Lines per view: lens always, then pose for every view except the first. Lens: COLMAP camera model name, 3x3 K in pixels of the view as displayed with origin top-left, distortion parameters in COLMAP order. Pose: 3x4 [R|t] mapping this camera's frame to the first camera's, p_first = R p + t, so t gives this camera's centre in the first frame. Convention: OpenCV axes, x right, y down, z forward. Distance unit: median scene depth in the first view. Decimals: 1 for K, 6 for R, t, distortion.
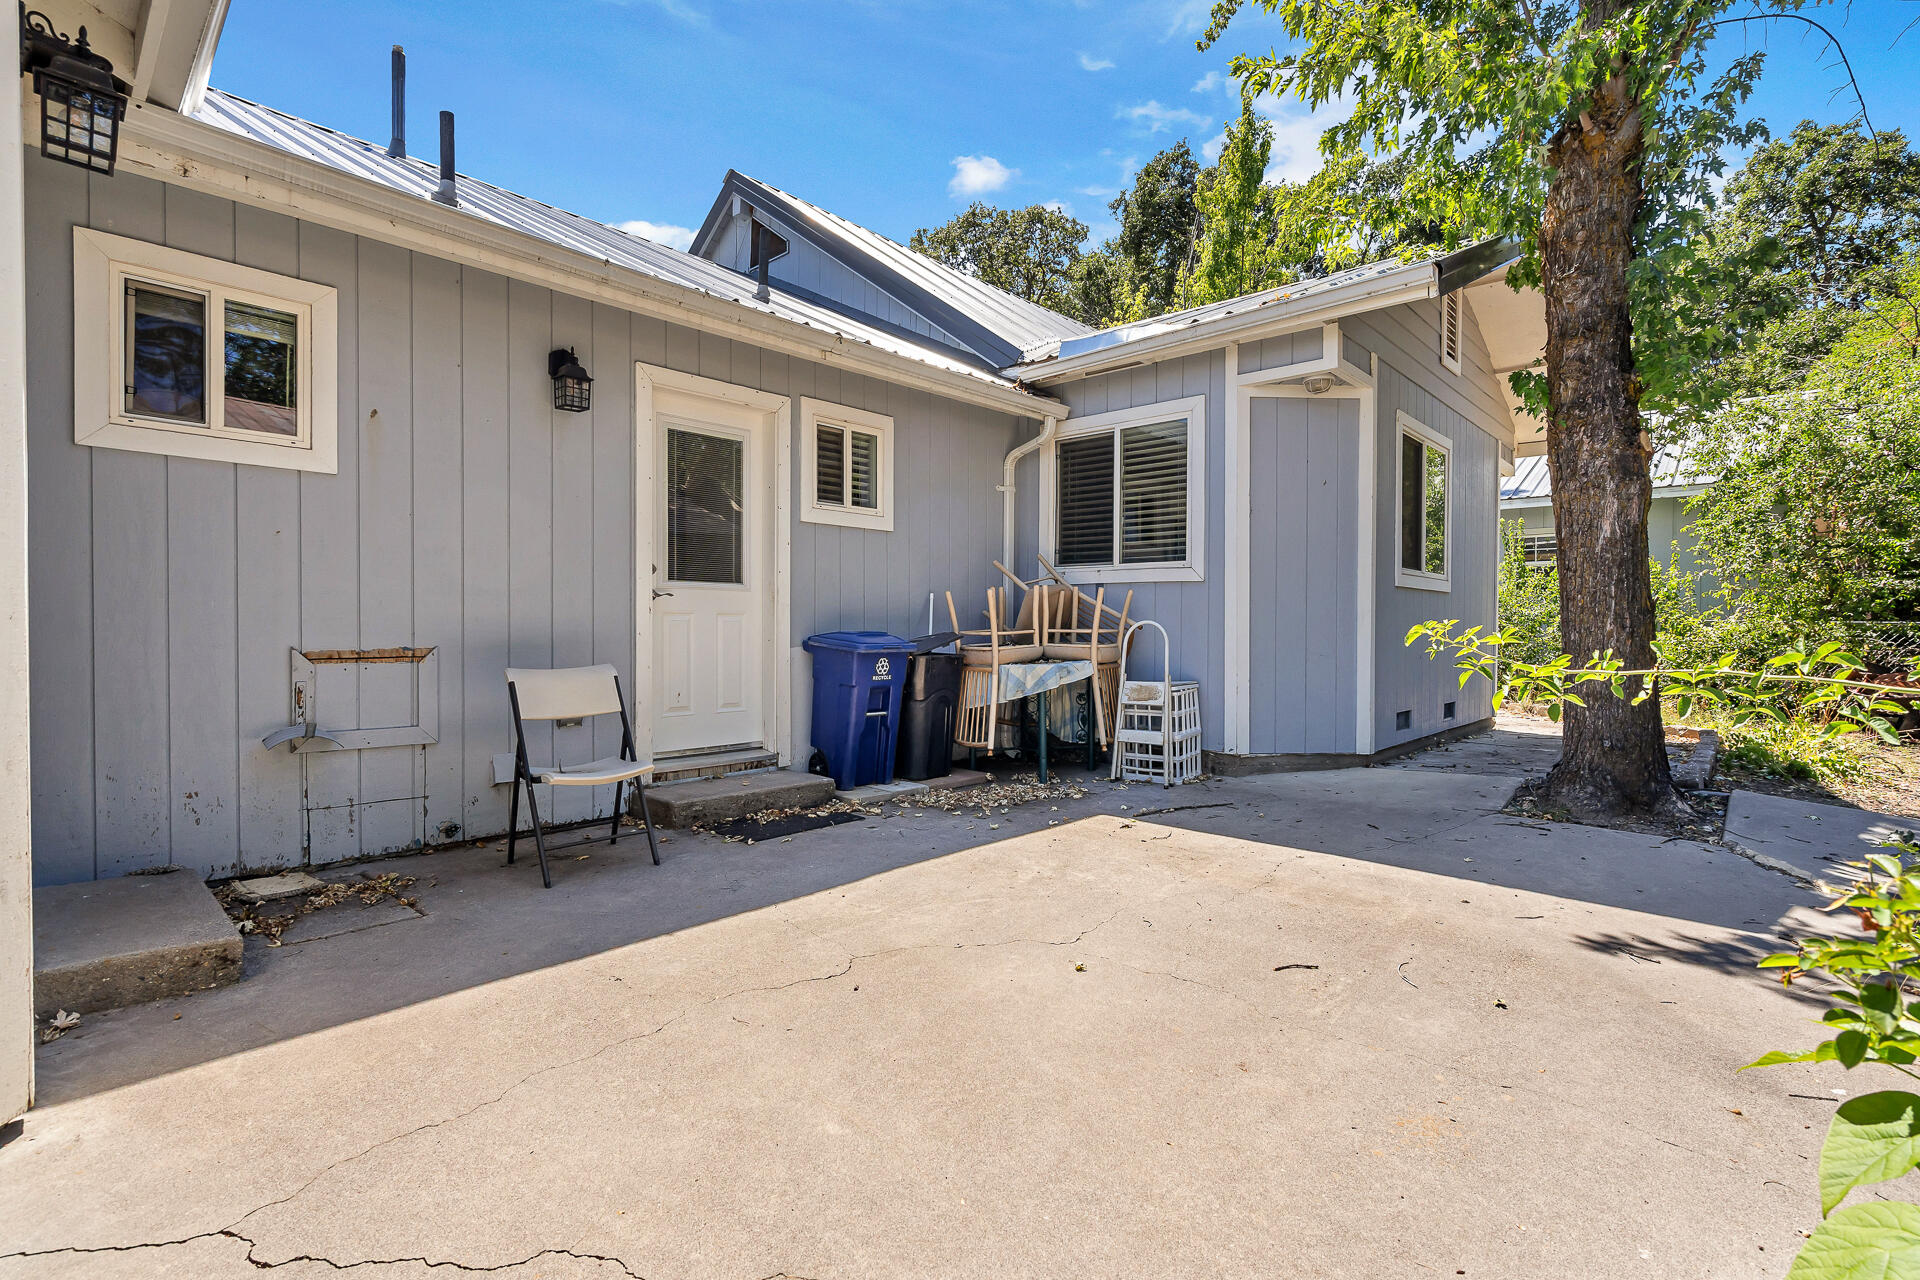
lens RADIAL K [[876.5, 0, 960.0], [0, 876.5, 640.0], [0, 0, 1]] dist [0.002603, 0.000350]
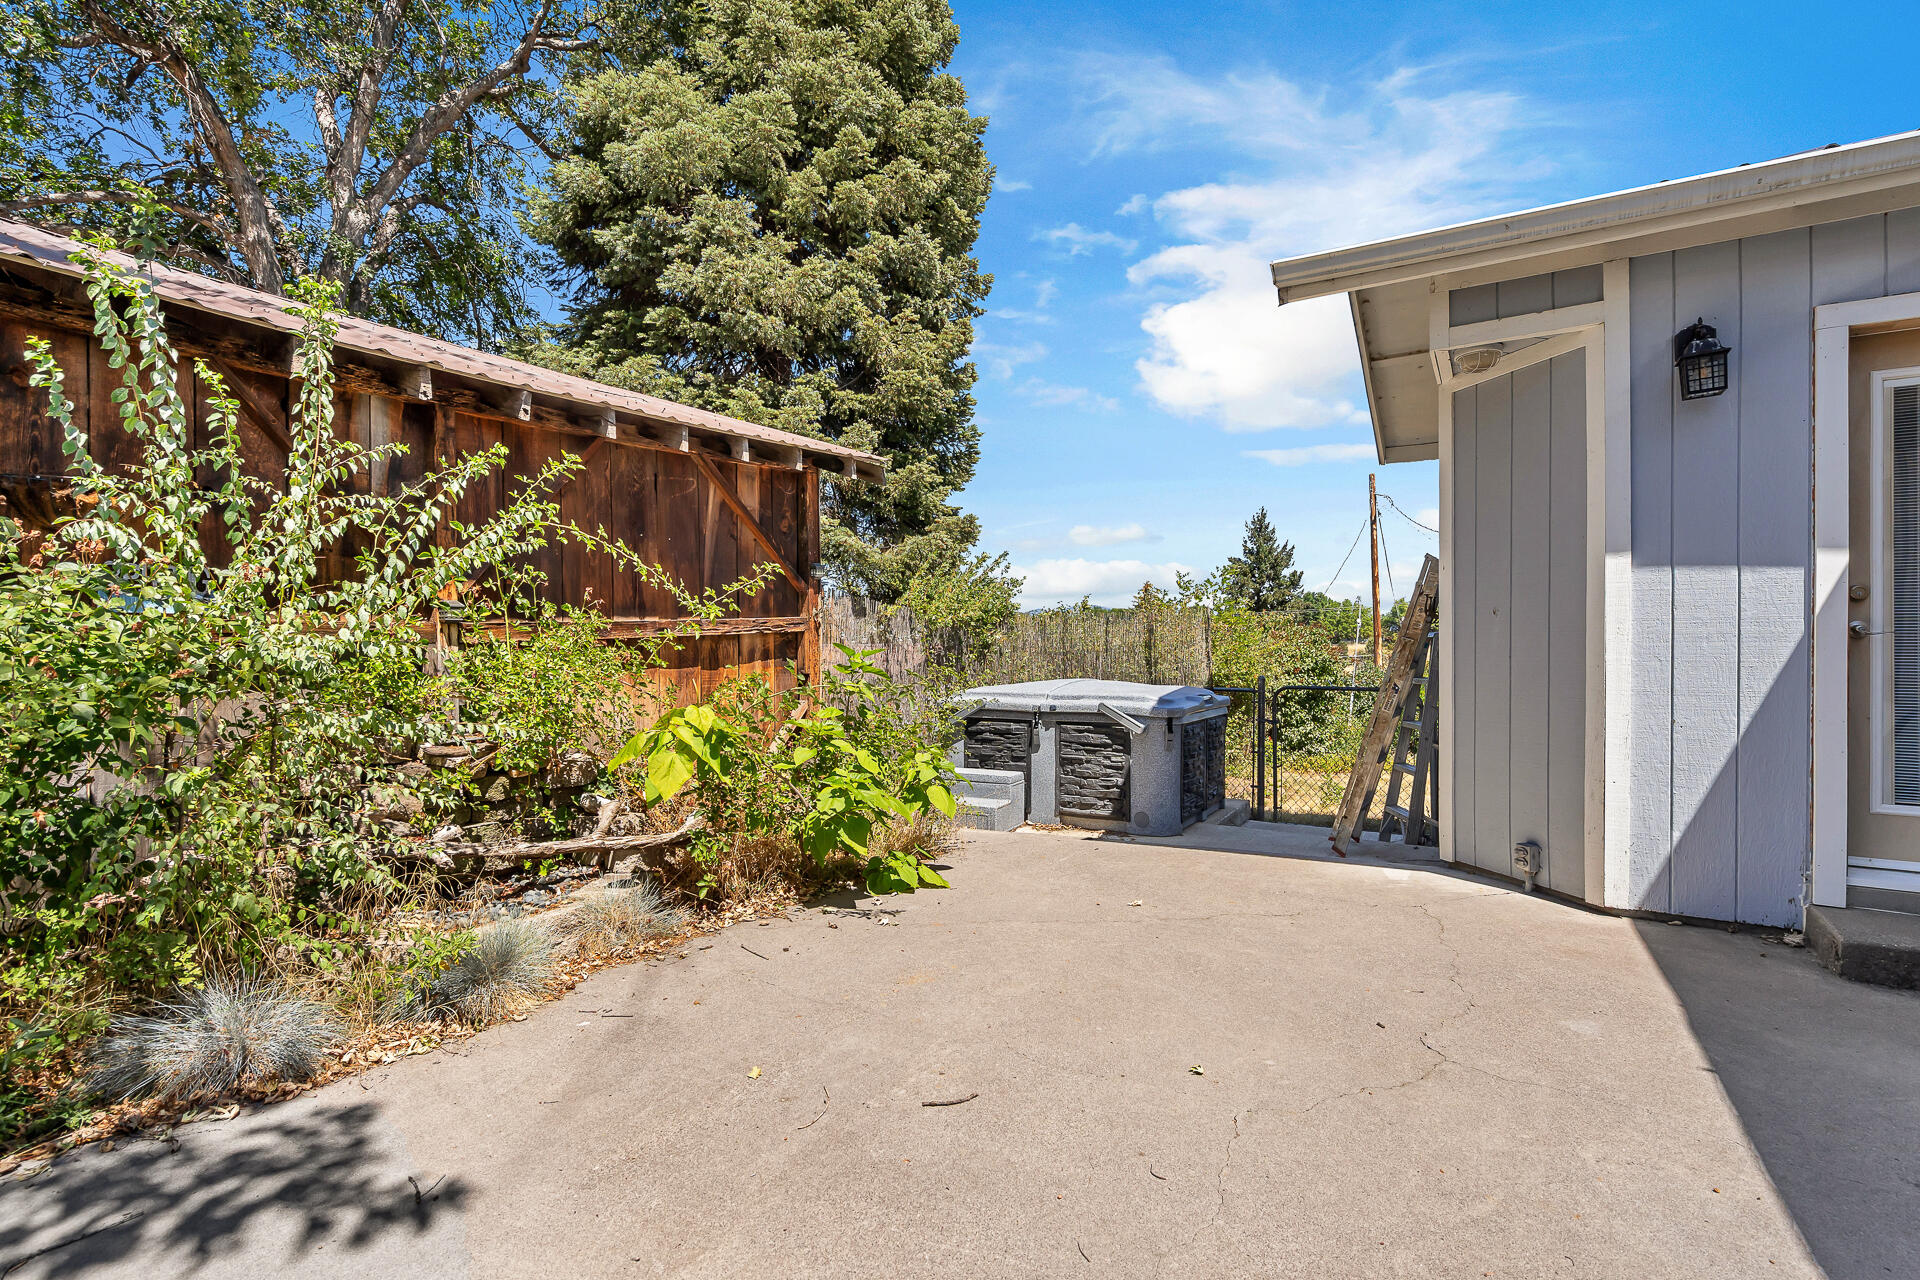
lens RADIAL K [[876.5, 0, 960.0], [0, 876.5, 640.0], [0, 0, 1]] dist [0.002603, 0.000350]
pose [[-0.981291, -0.012023, -0.192156, 0.536837], [-0.013316, 0.999897, 0.005436, -0.051759], [0.192070, 0.007893, -0.981349, 1.800775]]
